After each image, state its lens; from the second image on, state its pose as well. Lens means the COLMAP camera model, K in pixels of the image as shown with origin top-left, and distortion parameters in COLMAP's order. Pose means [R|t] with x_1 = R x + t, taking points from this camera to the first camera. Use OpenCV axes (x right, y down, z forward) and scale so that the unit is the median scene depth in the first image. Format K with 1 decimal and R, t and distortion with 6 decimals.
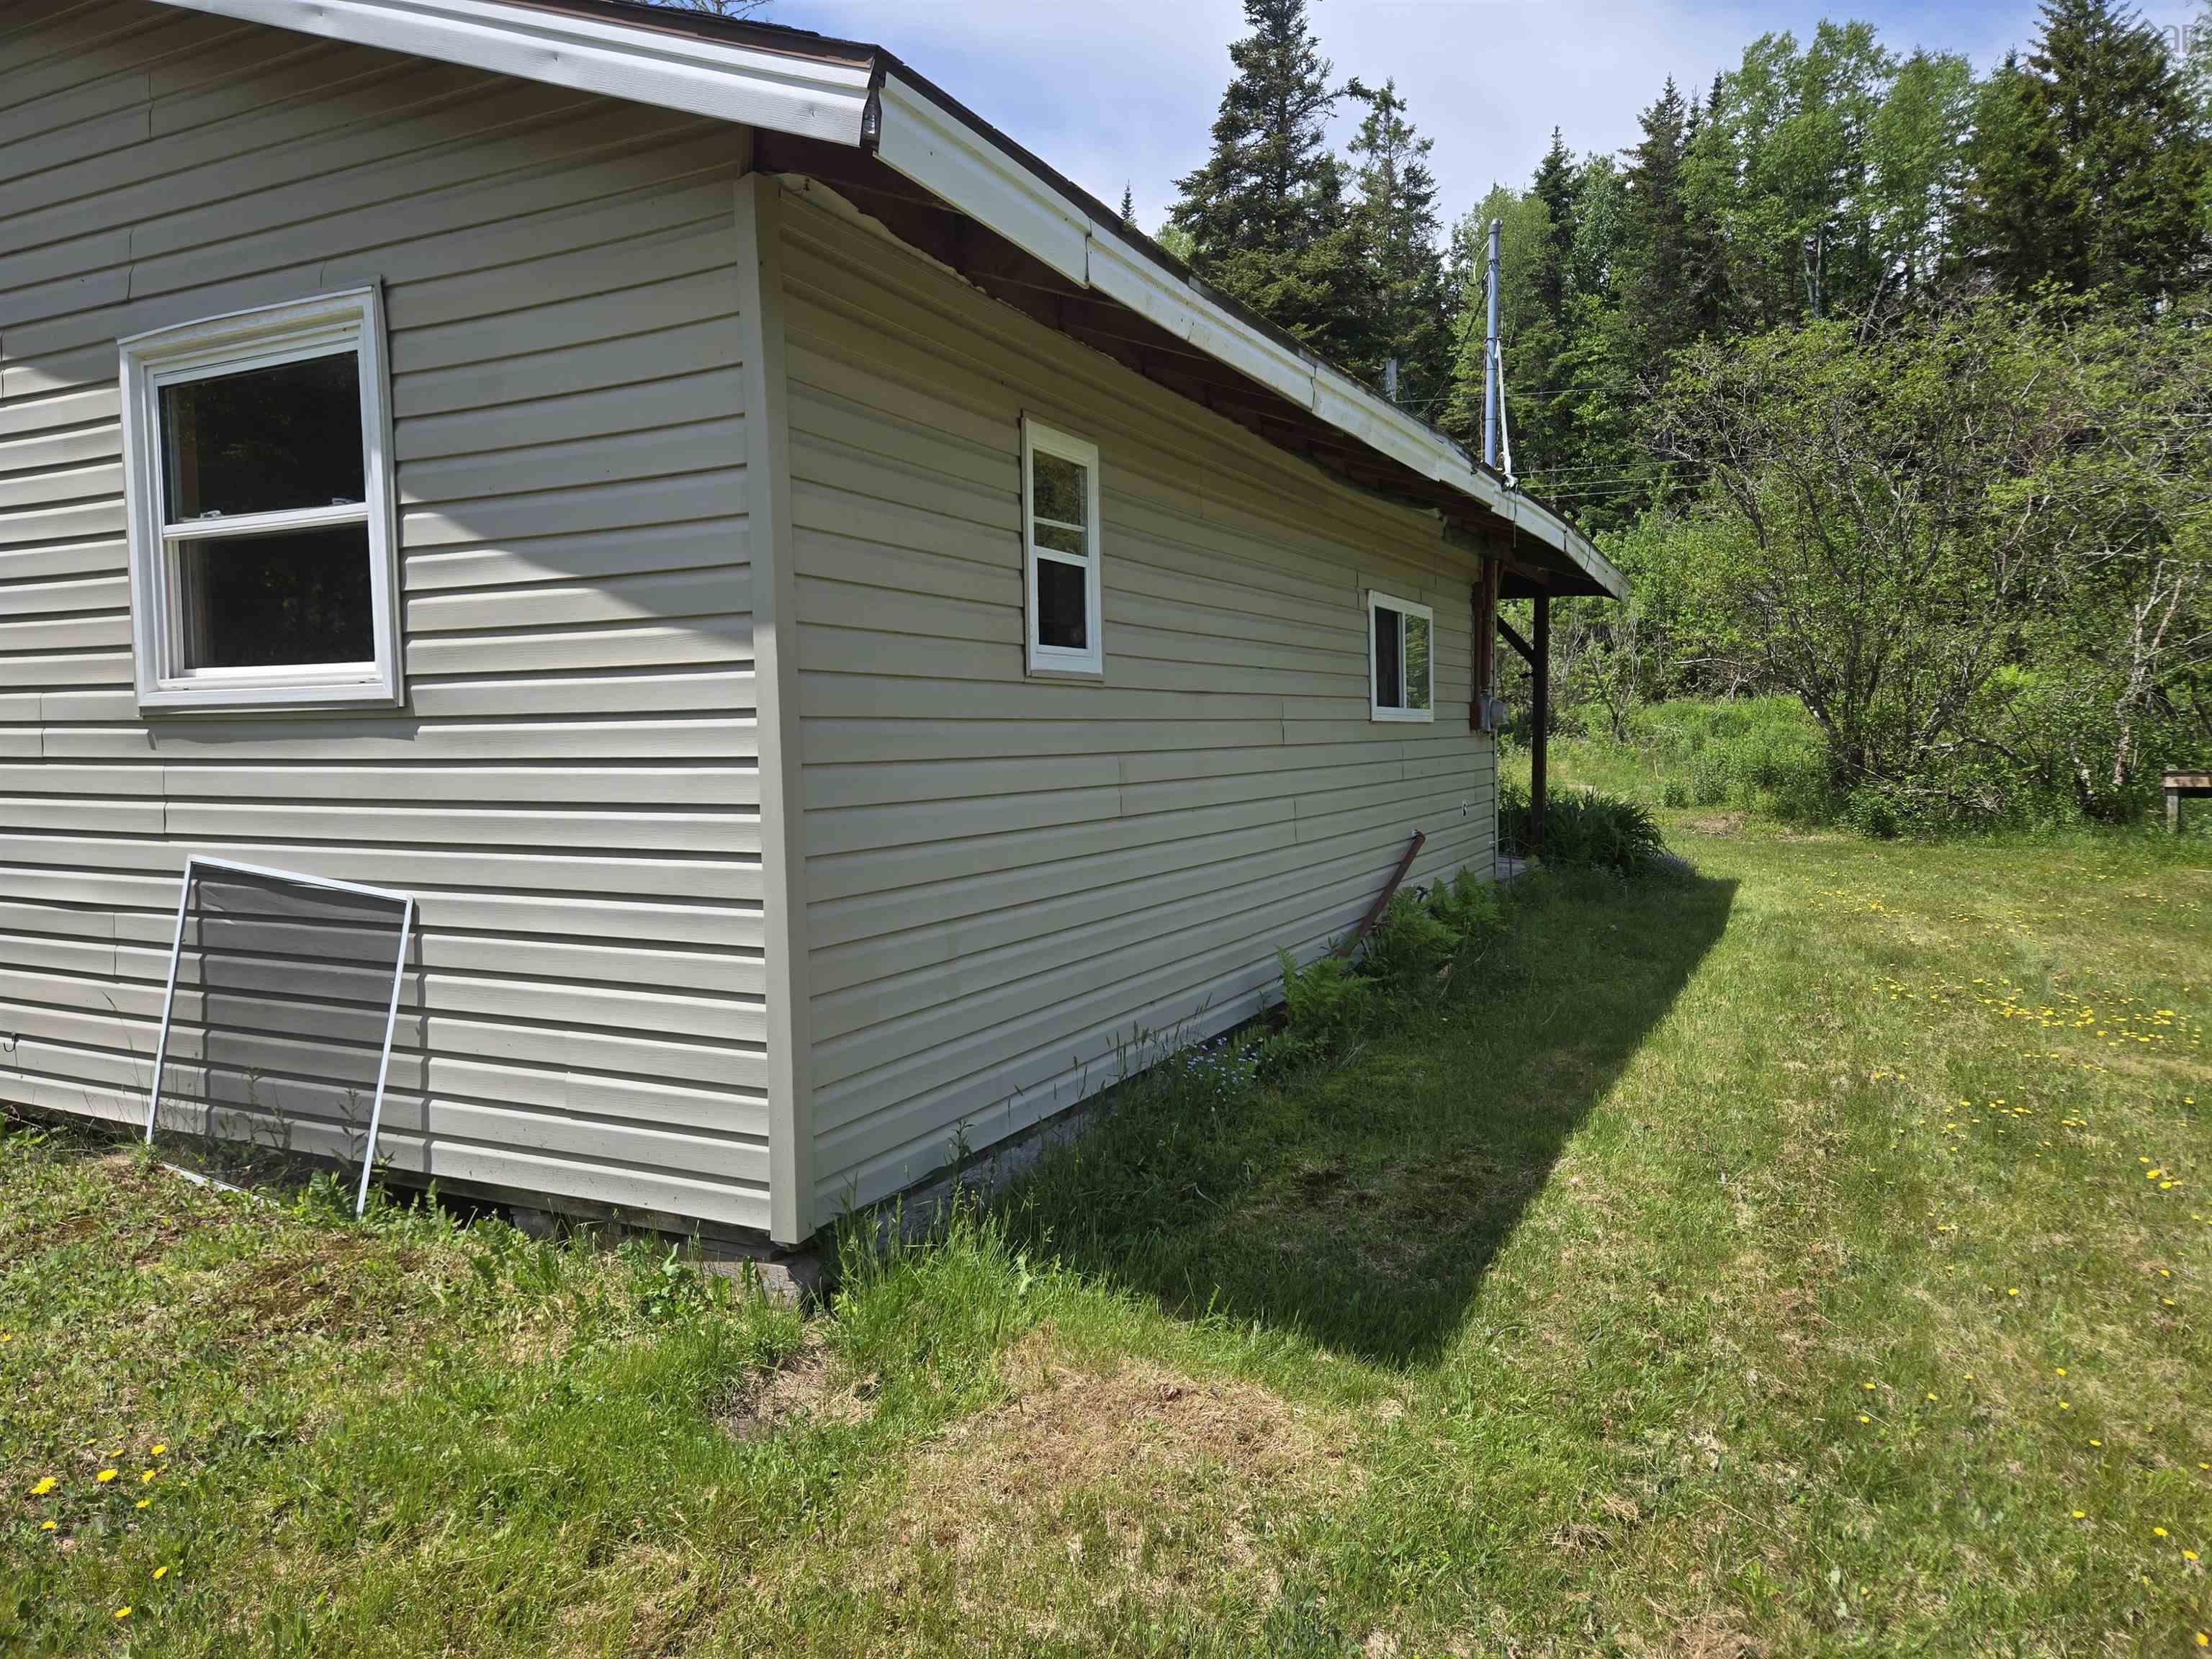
lens RADIAL K [[1466.6, 0, 1103.3], [0, 1466.6, 807.1], [0, 0, 1]] dist [0.019322, 0.000198]
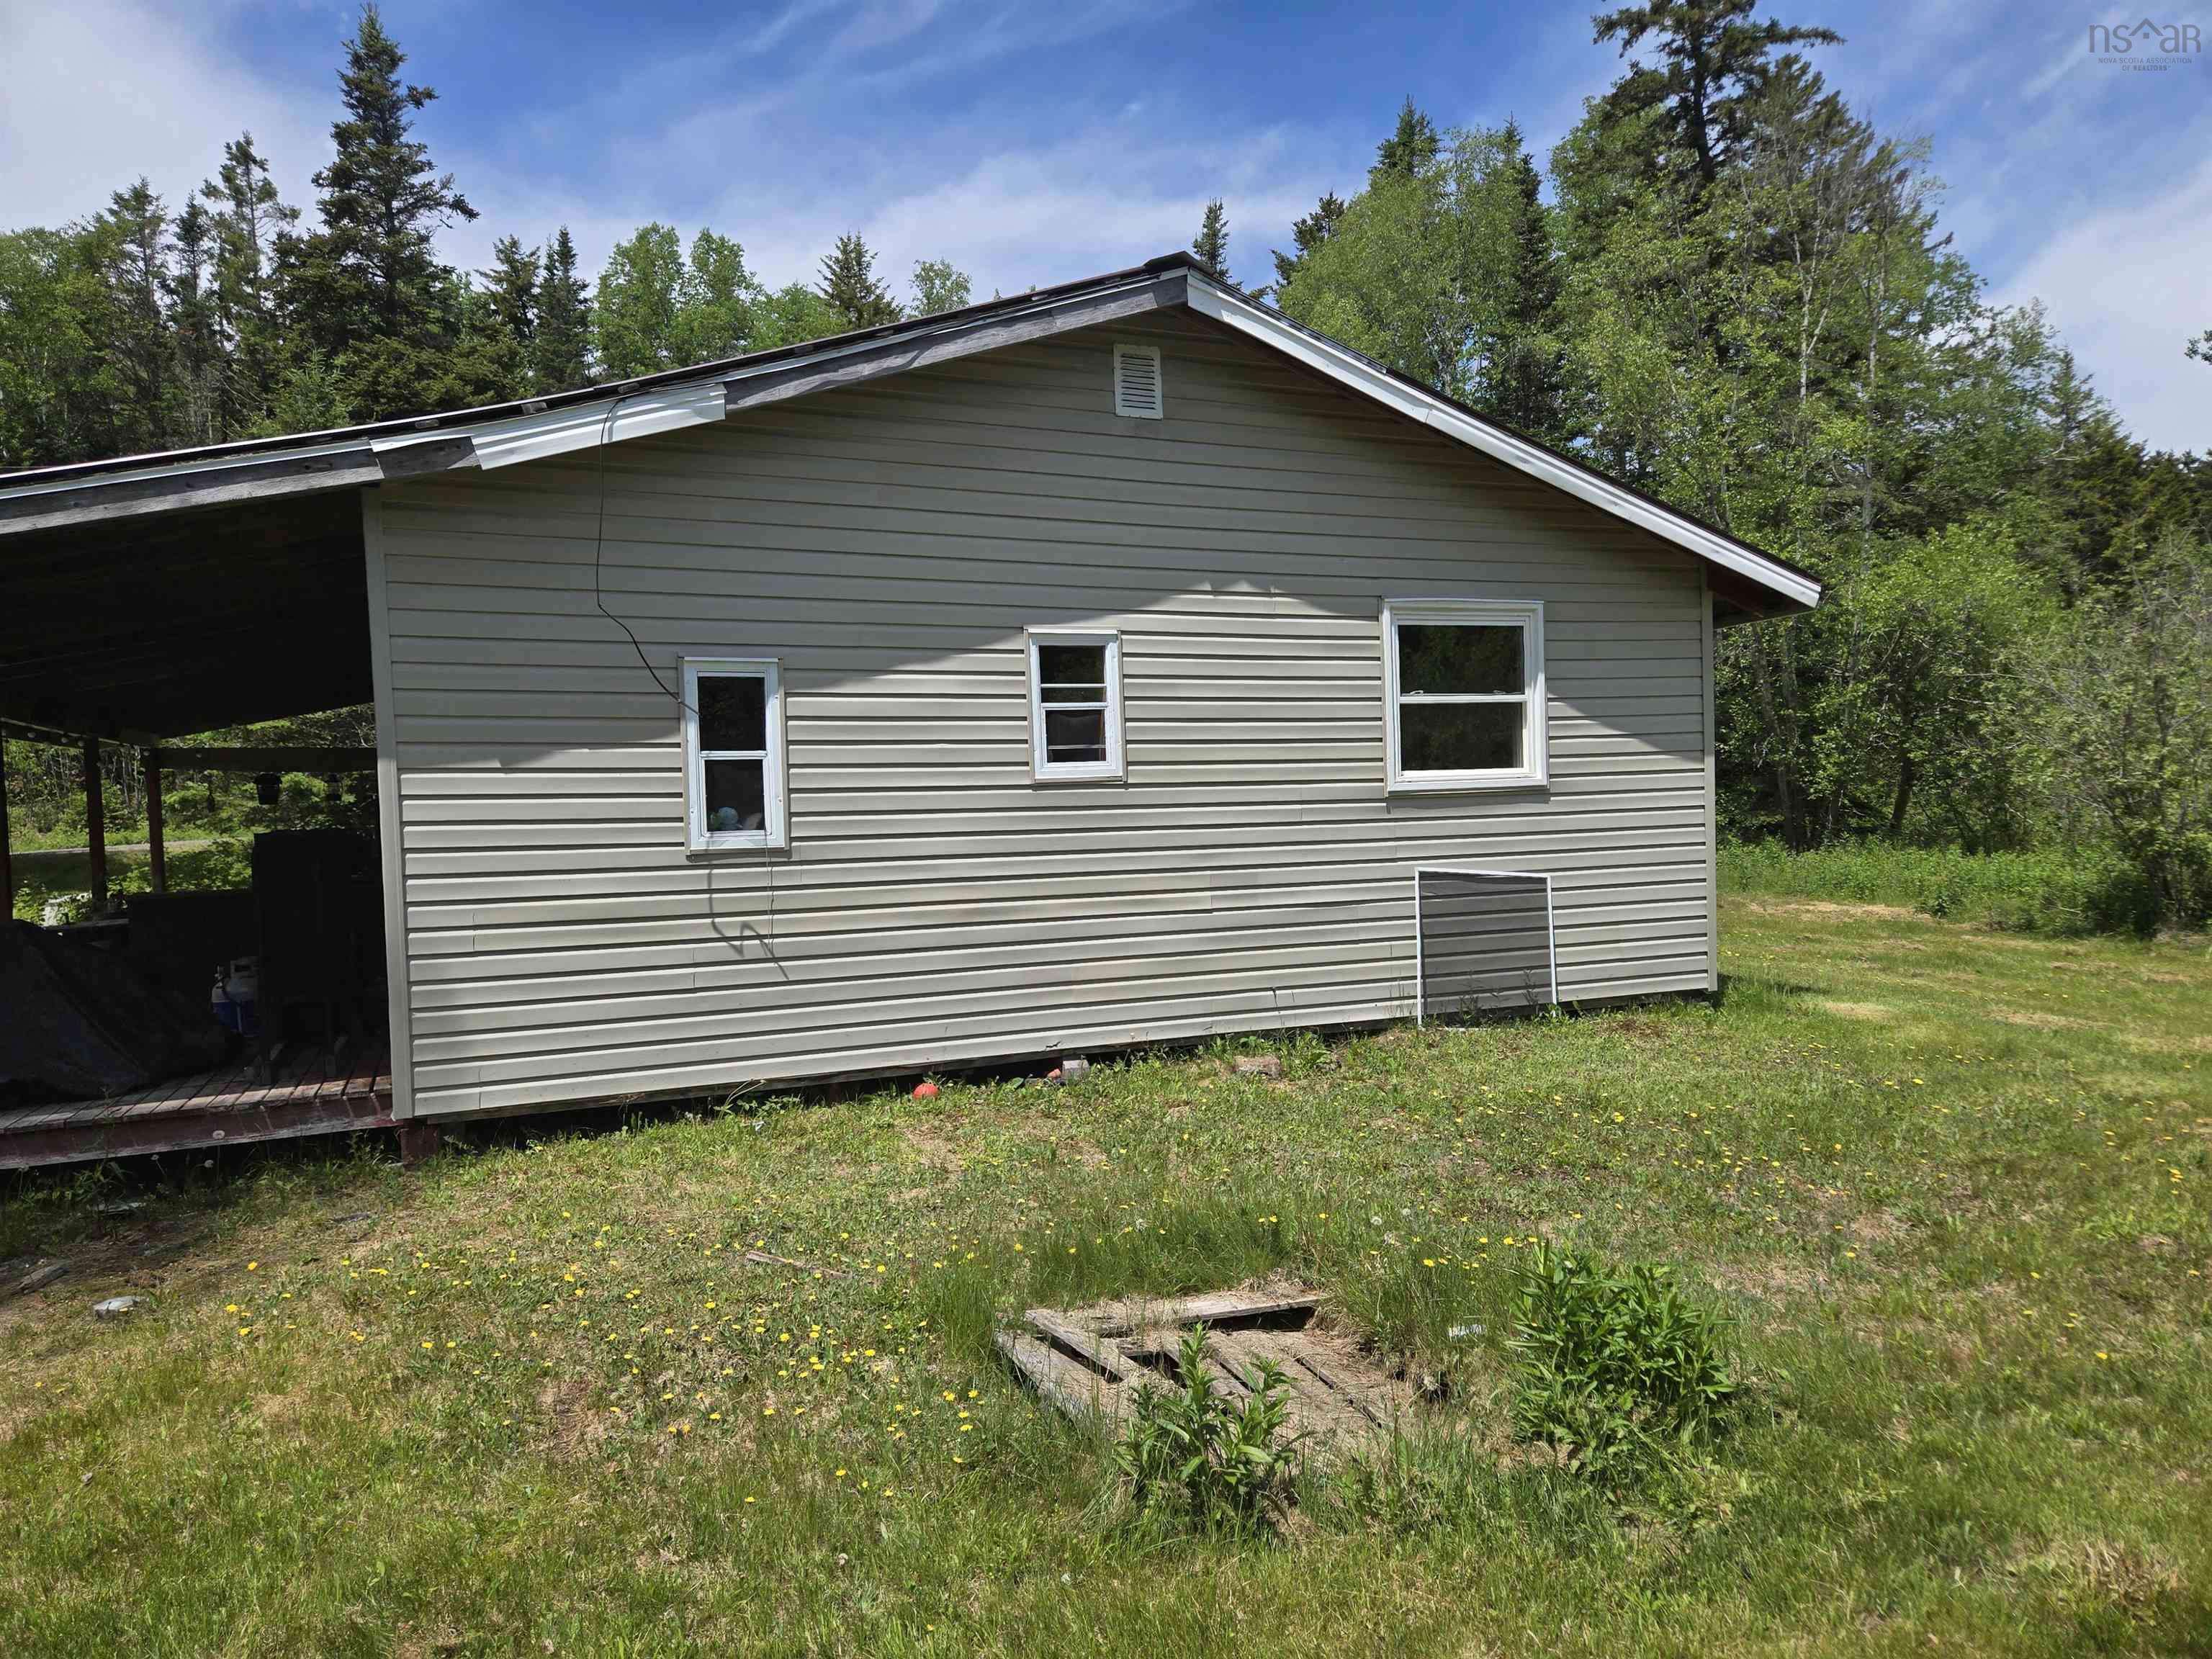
lens RADIAL K [[1498.9, 0, 1106.0], [0, 1498.9, 829.5], [0, 0, 1]] dist [0.040979, 0.000590]
pose [[0.658680, -0.024474, 0.752025, -2.351096], [0.067820, 0.997334, -0.026944, 0.007748], [-0.749361, 0.068750, 0.658583, 0.020085]]
